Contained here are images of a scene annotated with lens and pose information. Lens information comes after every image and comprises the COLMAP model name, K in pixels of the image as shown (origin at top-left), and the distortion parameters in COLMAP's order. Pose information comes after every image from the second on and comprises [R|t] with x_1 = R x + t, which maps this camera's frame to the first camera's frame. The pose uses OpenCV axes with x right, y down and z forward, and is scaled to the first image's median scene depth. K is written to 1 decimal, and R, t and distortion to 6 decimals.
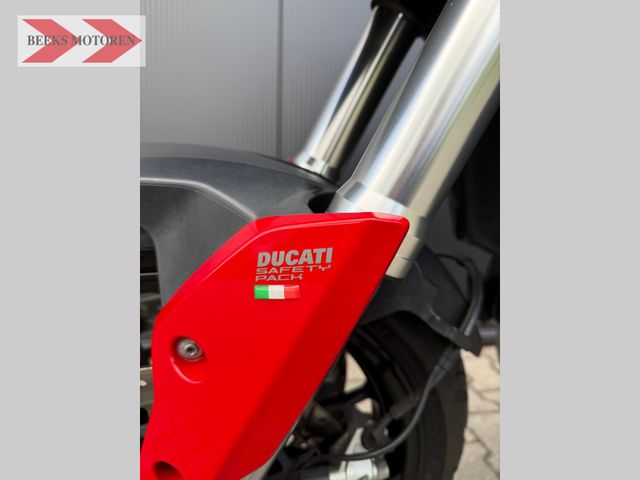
lens RADIAL K [[346.0, 0, 318.8], [0, 346.0, 248.8], [0, 0, 1]] dist [0.021343, -0.000803]
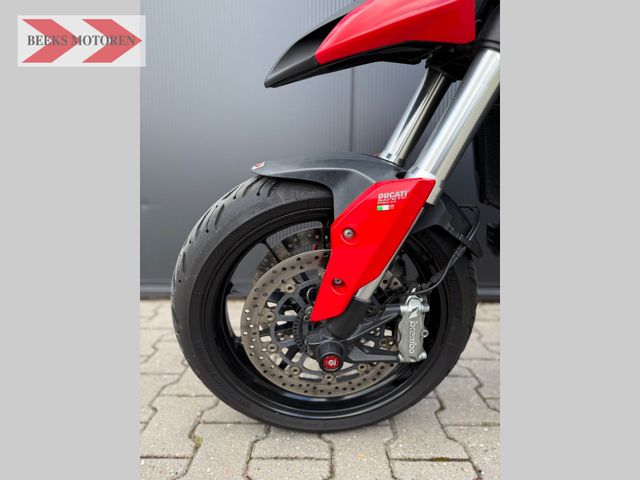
lens RADIAL K [[346.0, 0, 318.8], [0, 346.0, 248.8], [0, 0, 1]] dist [0.021343, -0.000803]
pose [[0.989230, 0.014280, -0.145668, -0.174450], [-0.008552, 0.999168, 0.039867, 0.249212], [0.146116, -0.038192, 0.988530, -1.313813]]
